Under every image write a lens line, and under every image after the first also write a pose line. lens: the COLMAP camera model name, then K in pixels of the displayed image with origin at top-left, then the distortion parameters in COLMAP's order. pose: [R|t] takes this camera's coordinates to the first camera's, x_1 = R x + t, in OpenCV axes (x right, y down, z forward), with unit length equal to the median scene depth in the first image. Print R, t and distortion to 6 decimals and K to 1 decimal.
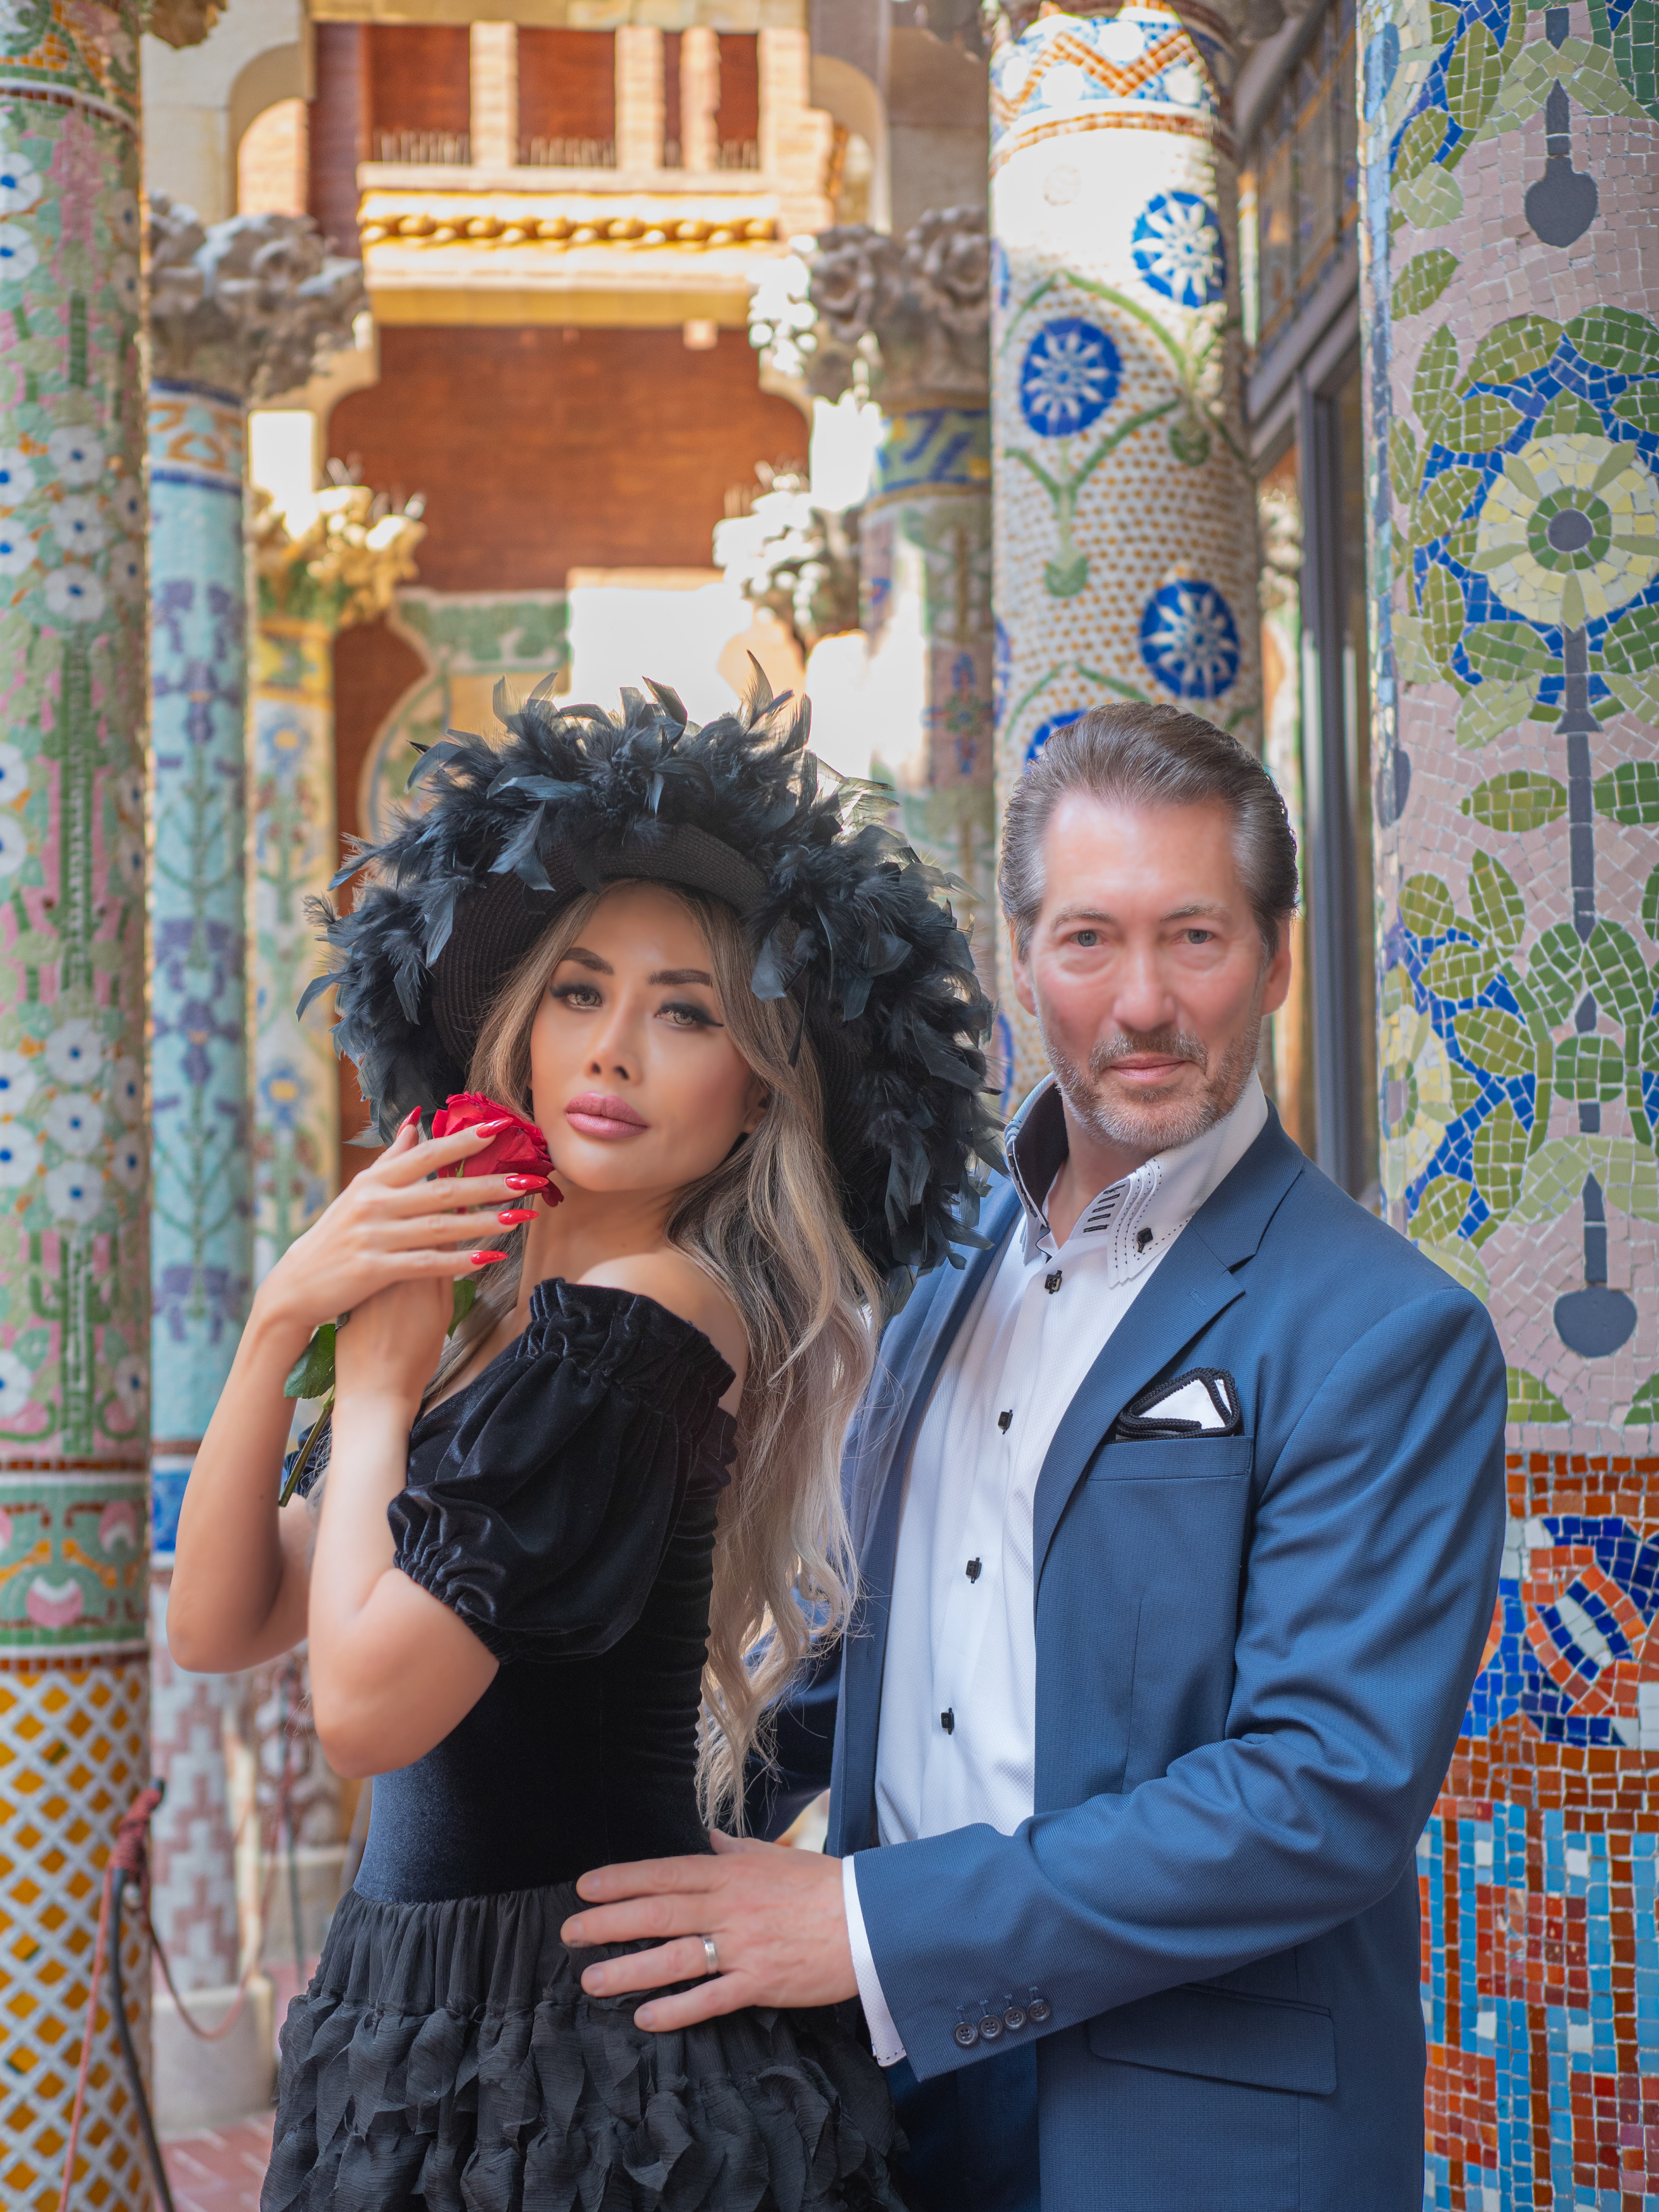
lens RADIAL K [[3376.0, 0, 829.5], [0, 3376.0, 1106.0], [0, 0, 1]] dist [-0.130017, 0.709720]
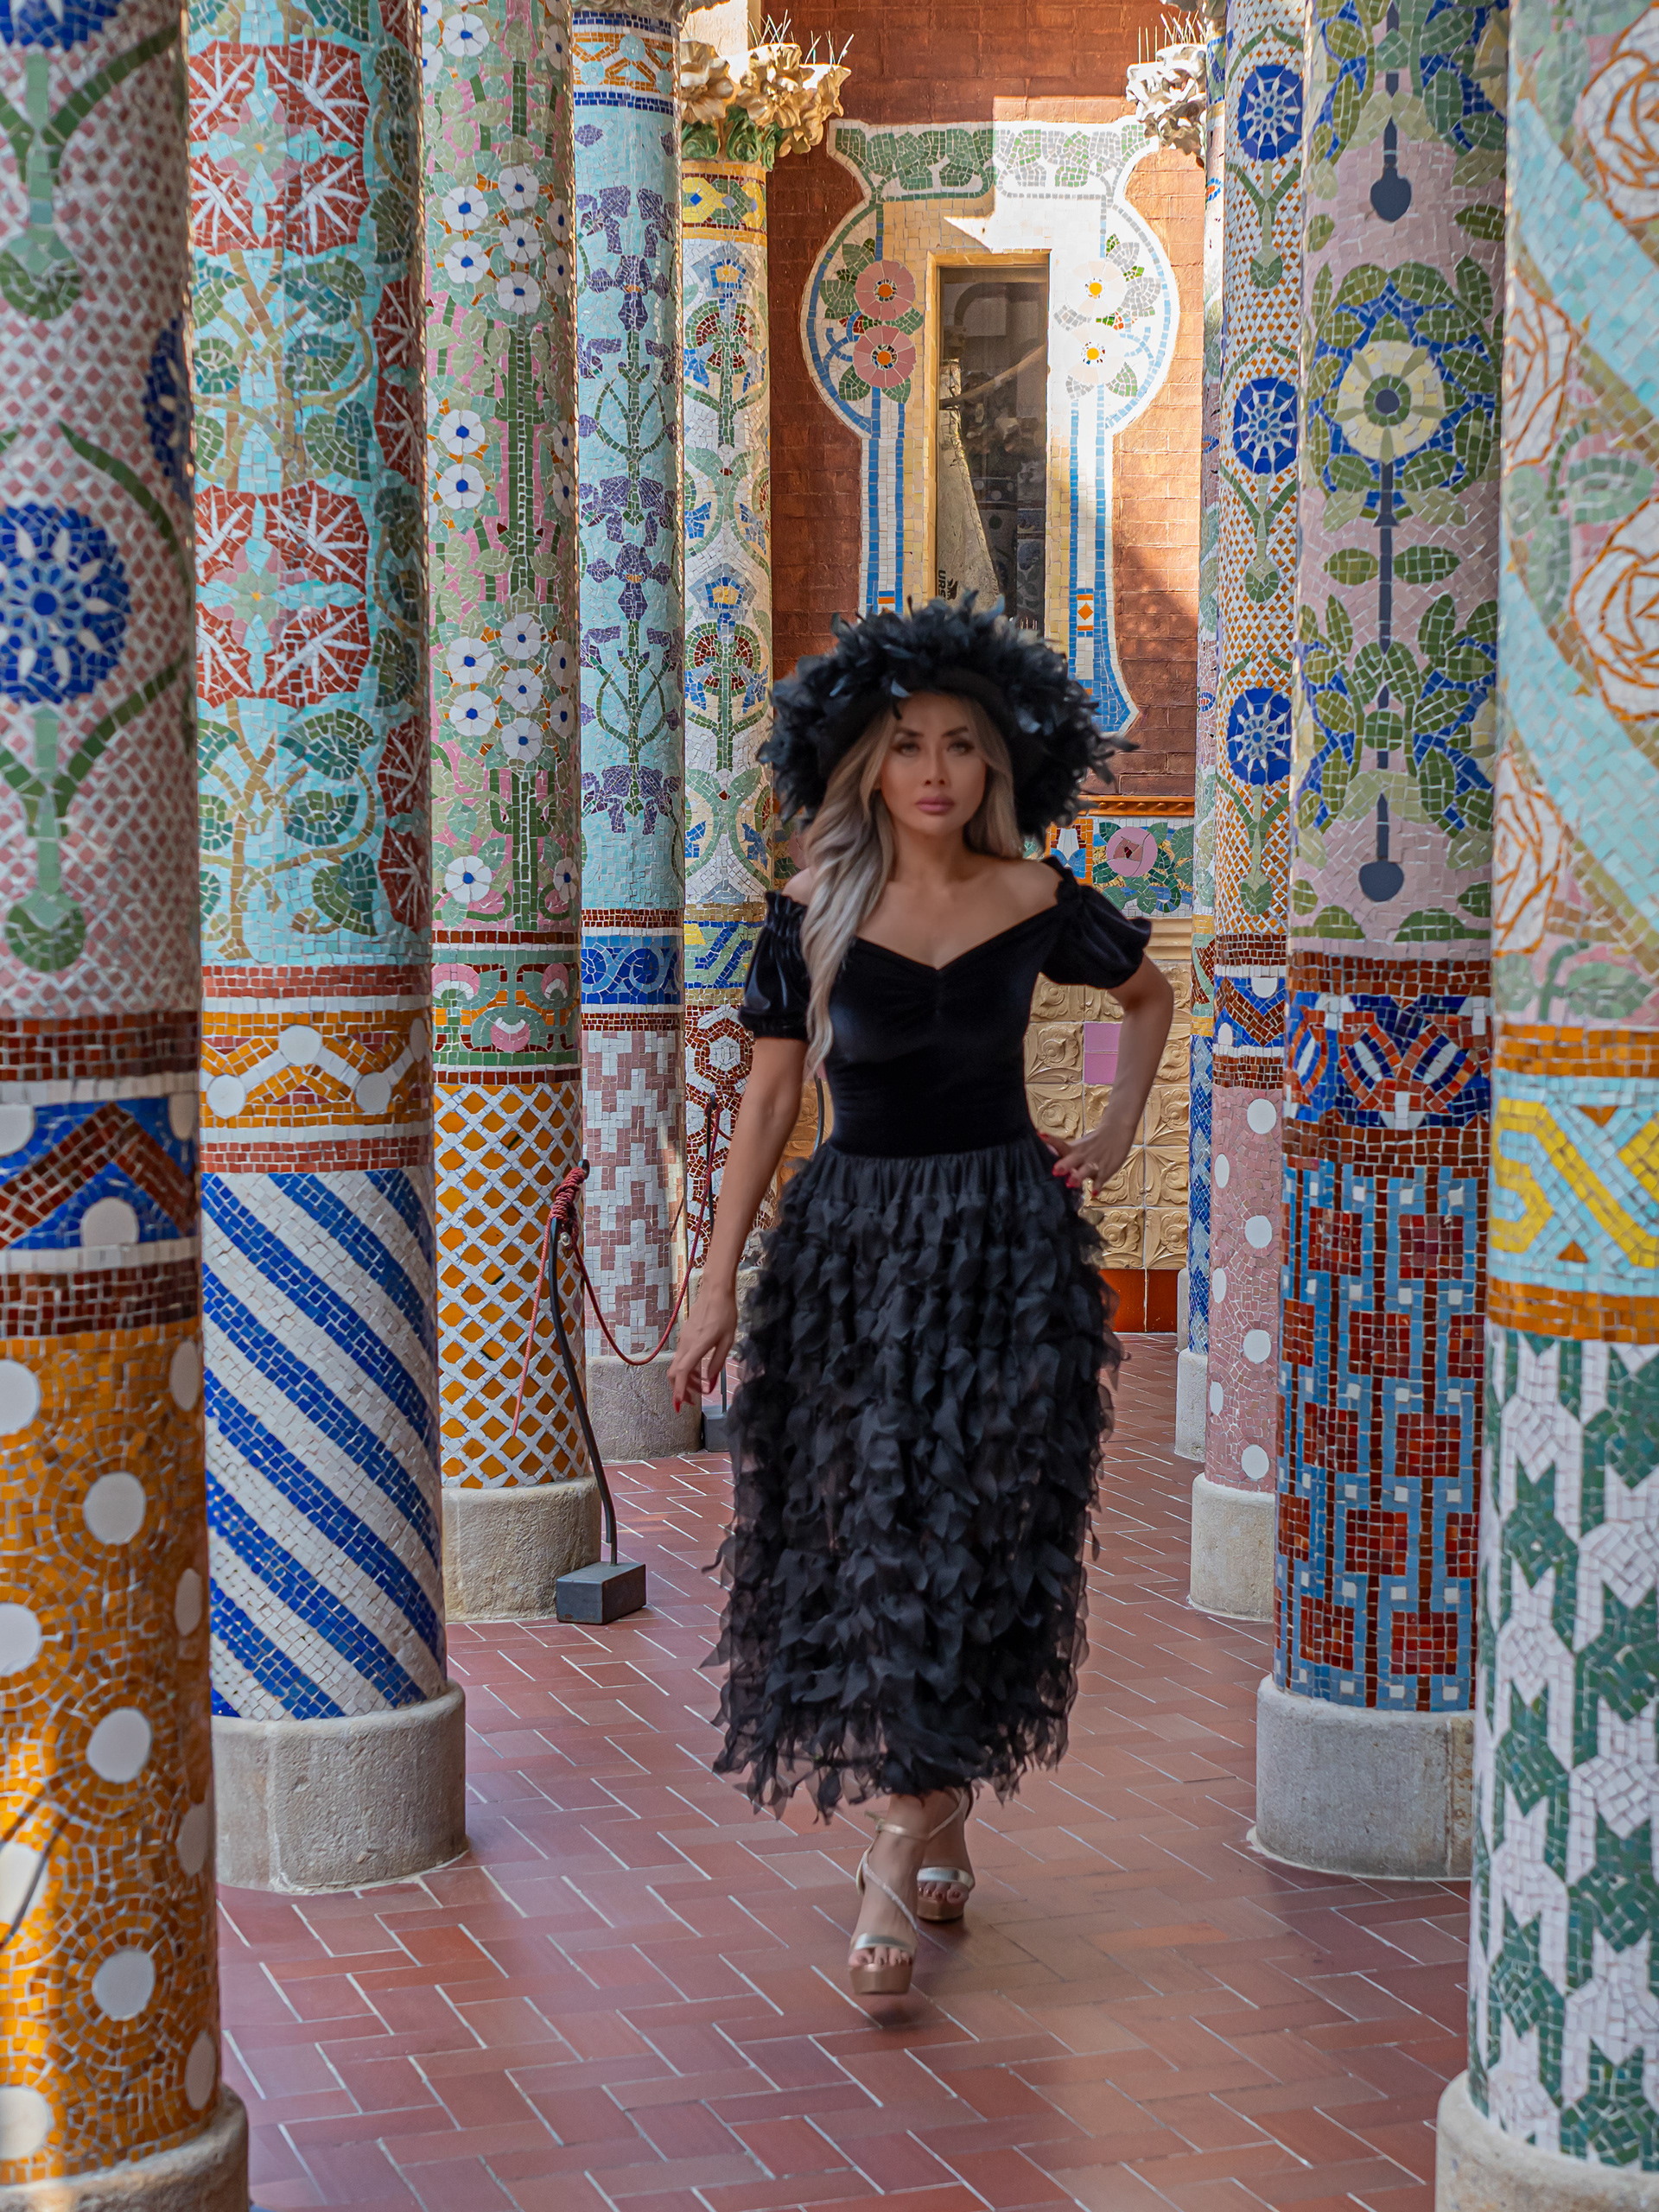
lens RADIAL K [[3088.4, 0, 829.5], [0, 3088.4, 1106.0], [0, 0, 1]] dist [-0.074109, 0.086367]
pose [[0.991602, 0.025971, -0.126691, 0.065549], [-0.005189, 0.986829, 0.161681, -0.031805], [0.129221, -0.159666, 0.978677, -0.249197]]
